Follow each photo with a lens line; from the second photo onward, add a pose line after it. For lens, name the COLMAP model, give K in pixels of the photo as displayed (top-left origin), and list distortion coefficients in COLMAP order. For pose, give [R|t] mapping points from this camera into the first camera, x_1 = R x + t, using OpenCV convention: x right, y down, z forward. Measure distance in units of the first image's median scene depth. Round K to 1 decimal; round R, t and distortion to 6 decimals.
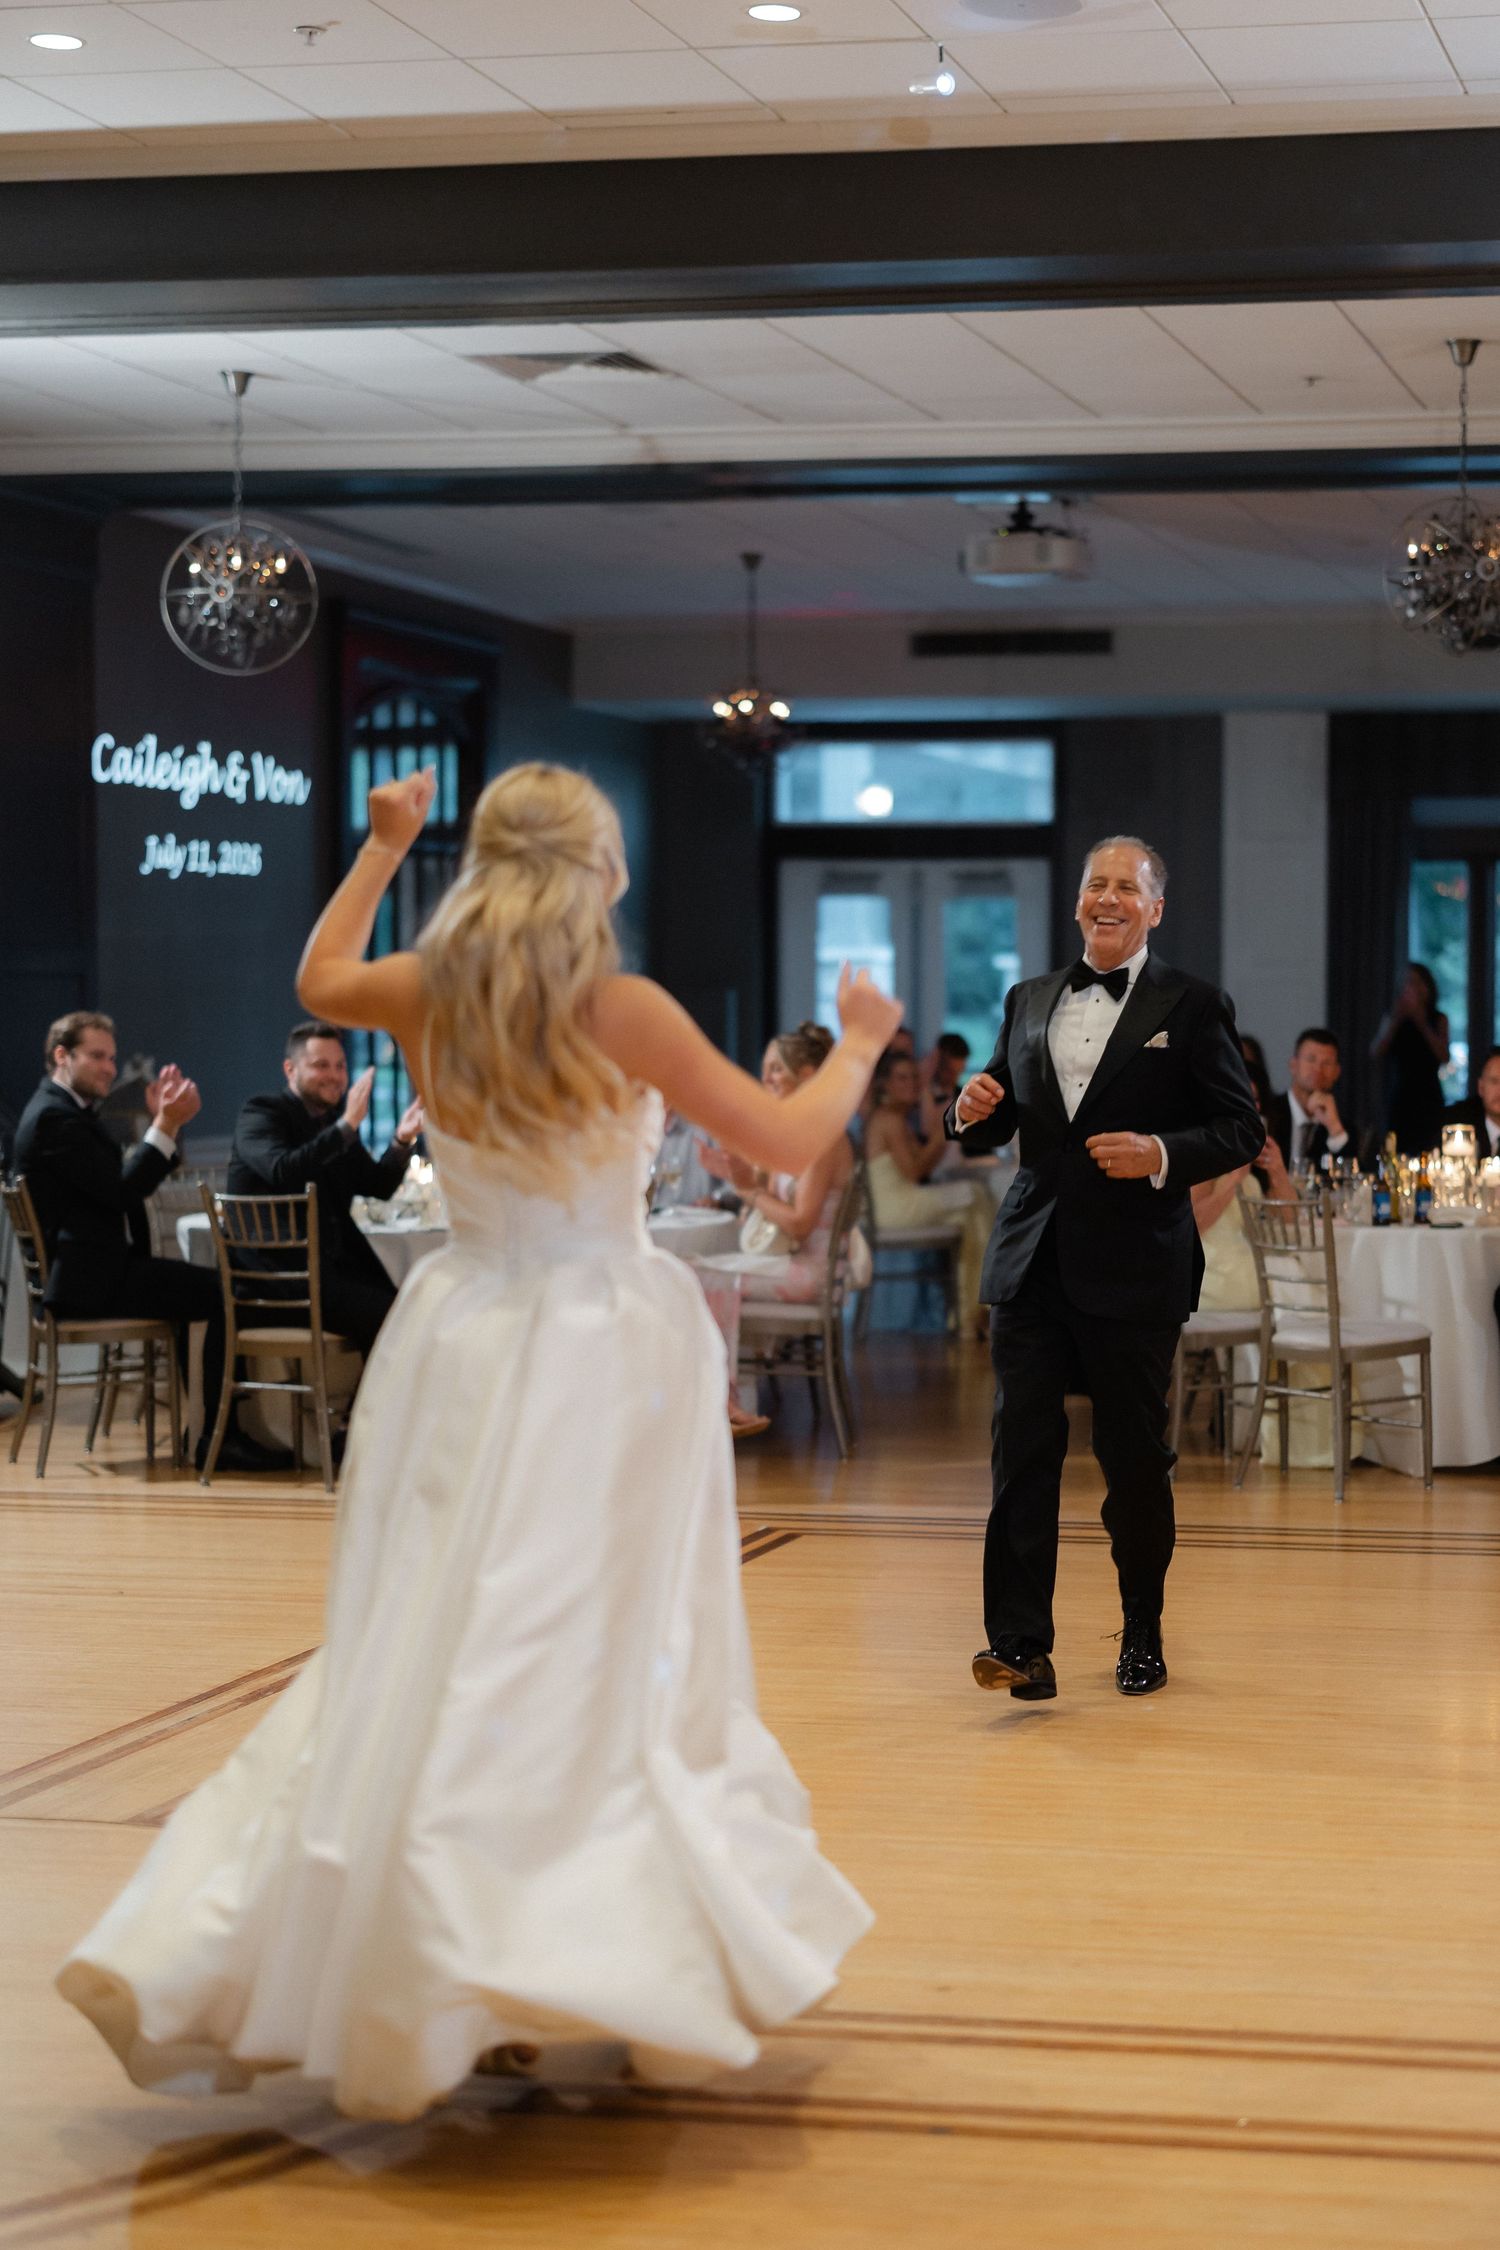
lens RADIAL K [[3445.1, 0, 786.2], [0, 3445.1, 1184.4], [0, 0, 1]] dist [0.009320, 0.133151]
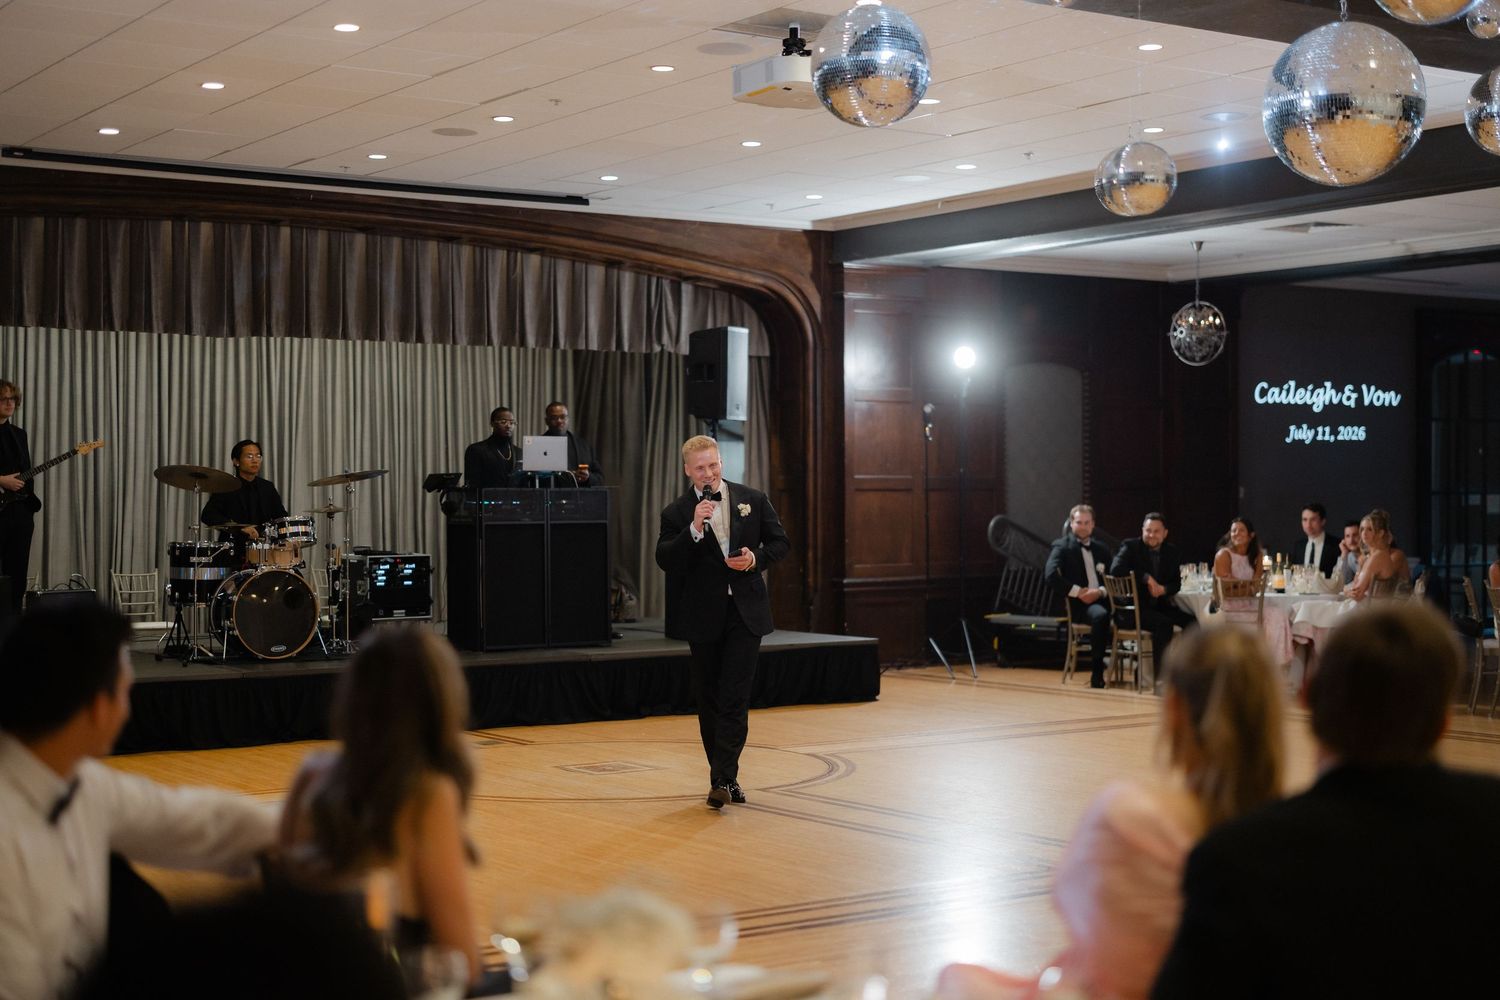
lens RADIAL K [[2206.2, 0, 750.0], [0, 2206.2, 500.0], [0, 0, 1]] dist [0.026370, 0.009769]
pose [[0.677093, -0.003562, -0.735889, 0.548155], [-0.033722, 0.998788, -0.035861, 0.009483], [0.735125, 0.049097, 0.676152, -0.198675]]
